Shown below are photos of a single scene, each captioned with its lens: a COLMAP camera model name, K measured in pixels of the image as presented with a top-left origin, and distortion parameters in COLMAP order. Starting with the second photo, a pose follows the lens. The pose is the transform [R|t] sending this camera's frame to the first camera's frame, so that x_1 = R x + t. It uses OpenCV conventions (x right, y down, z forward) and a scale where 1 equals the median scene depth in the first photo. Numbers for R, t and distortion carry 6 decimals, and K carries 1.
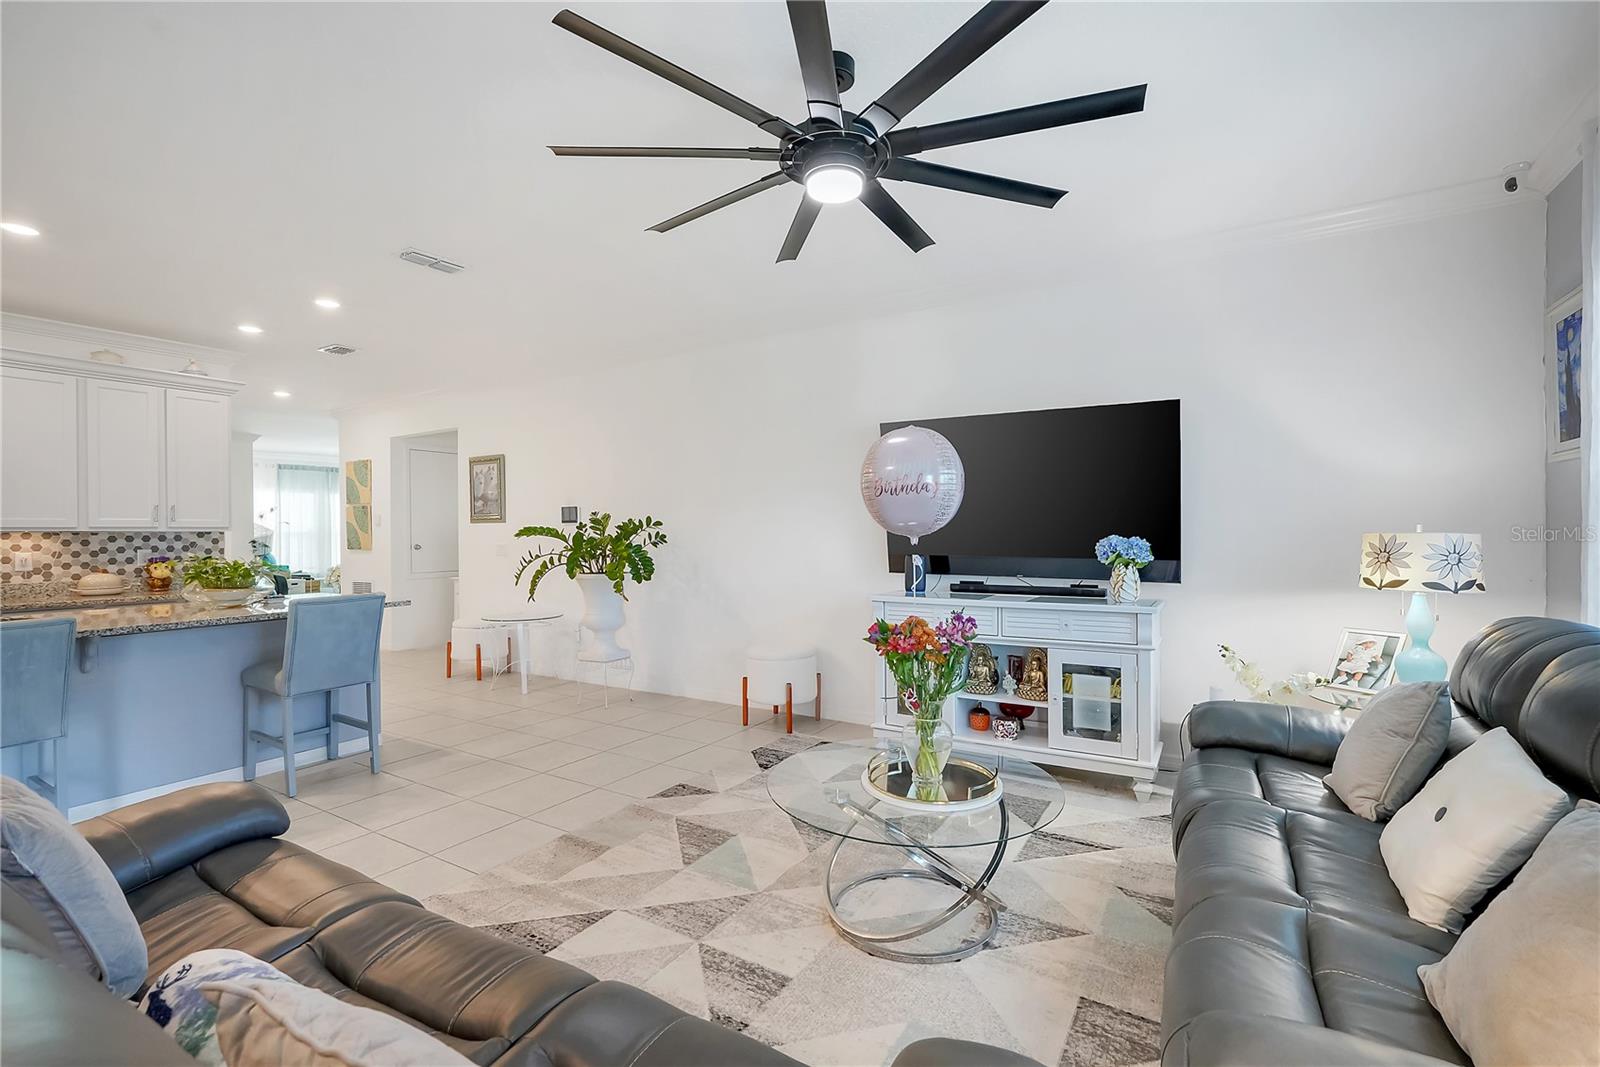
lens RADIAL K [[722.9, 0, 795.5], [0, 722.9, 526.7], [0, 0, 1]] dist [0.000513, 0.003092]
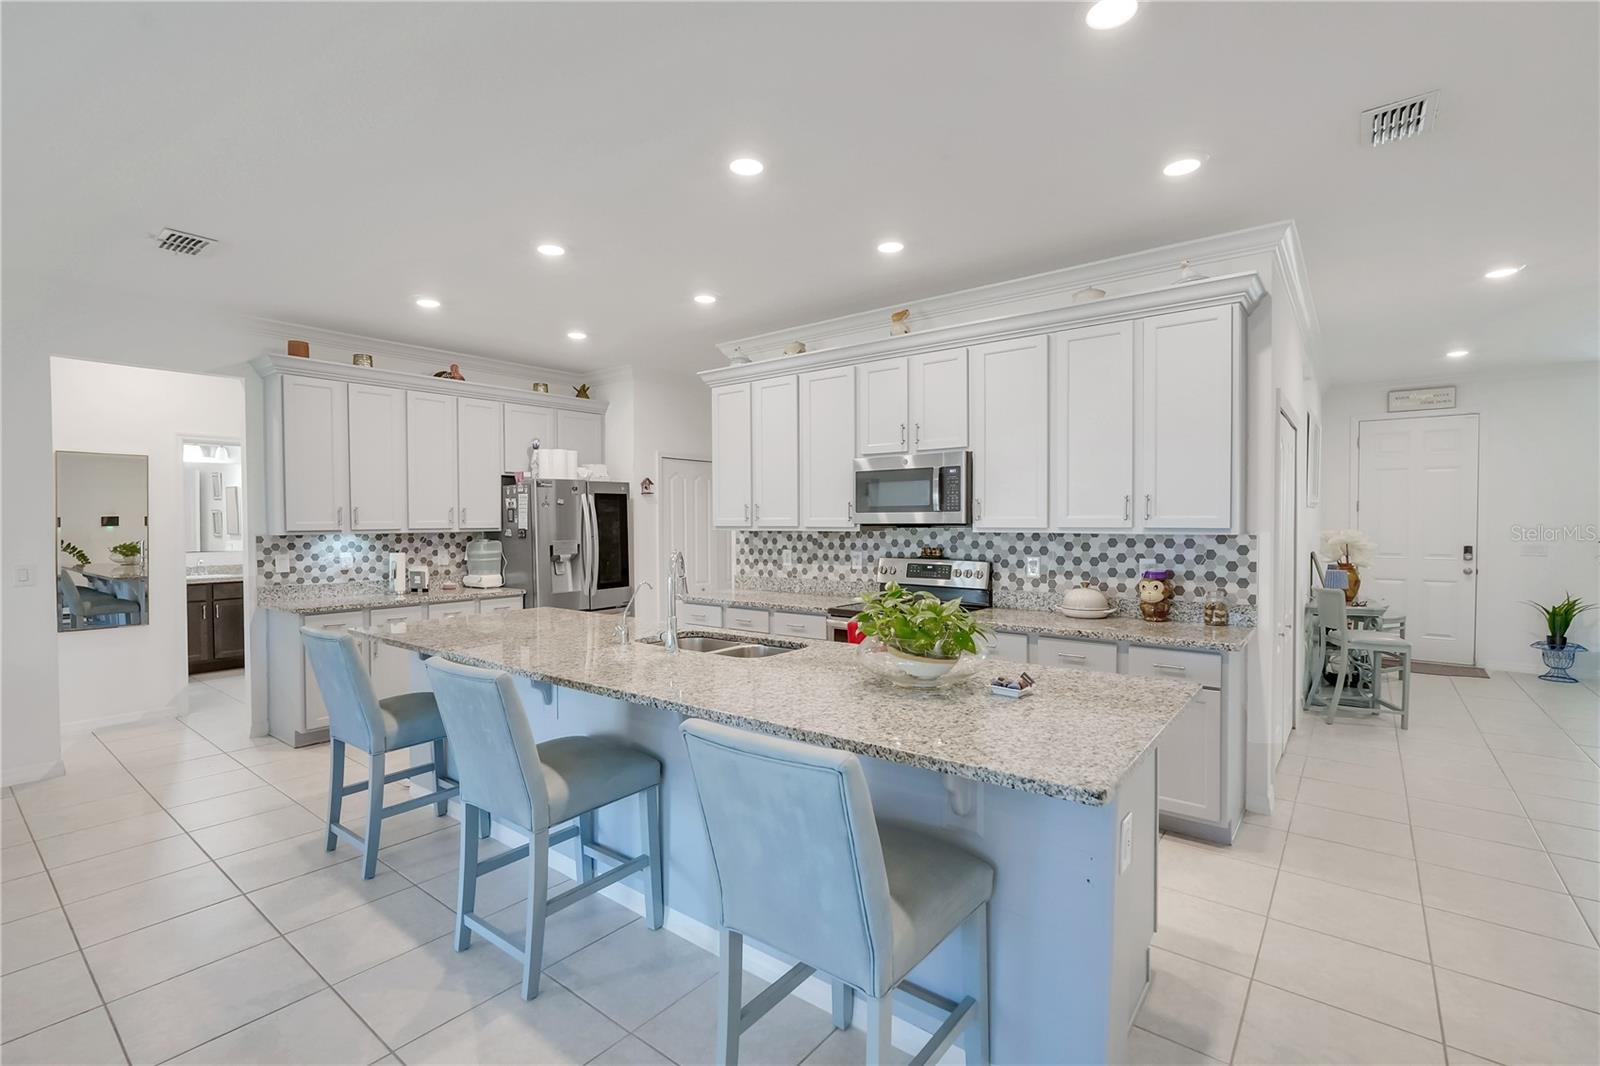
lens RADIAL K [[722.9, 0, 810.9], [0, 722.9, 535.6], [0, 0, 1]] dist [0.000513, 0.003092]
pose [[-0.093107, 0.033931, -0.995078, -0.199971], [0.015158, 0.999352, 0.032658, -0.021742], [0.995541, -0.012043, -0.093561, 0.864123]]
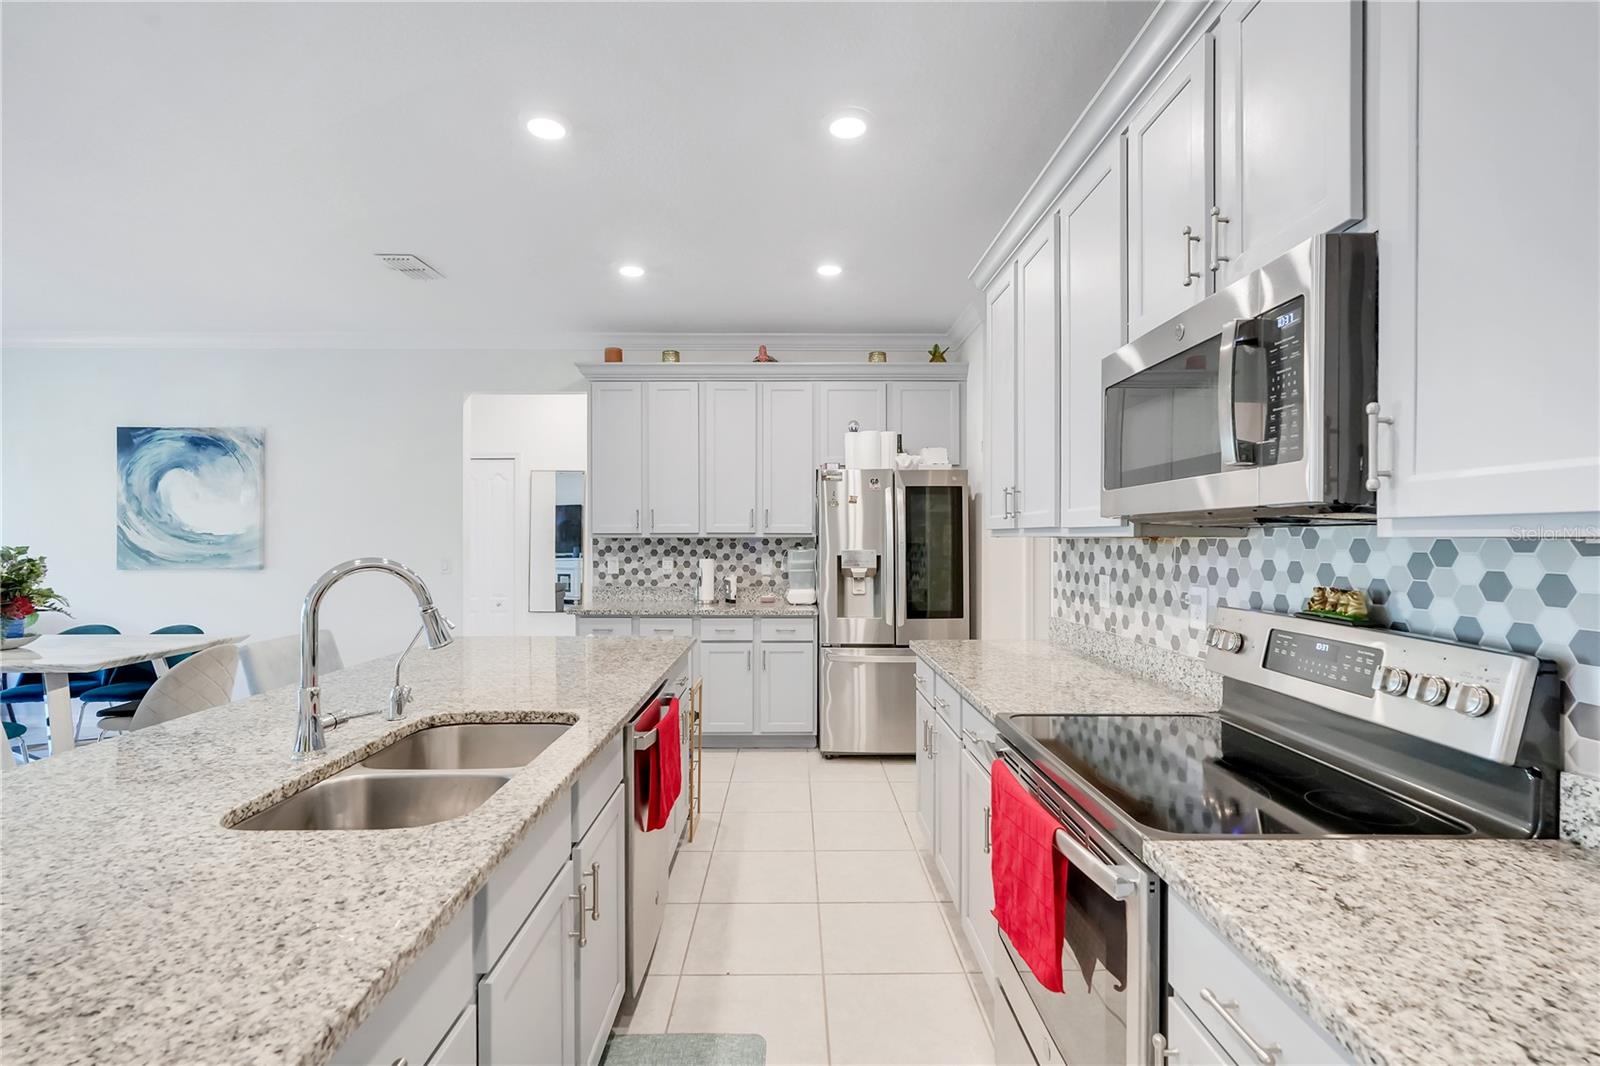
lens RADIAL K [[722.9, 0, 801.4], [0, 722.9, 540.6], [0, 0, 1]] dist [0.000513, 0.003092]
pose [[-0.836325, 0.014574, -0.548040, -0.815276], [0.014303, 0.999886, 0.004763, 0.003265], [0.548047, -0.003855, -0.836438, 1.070523]]
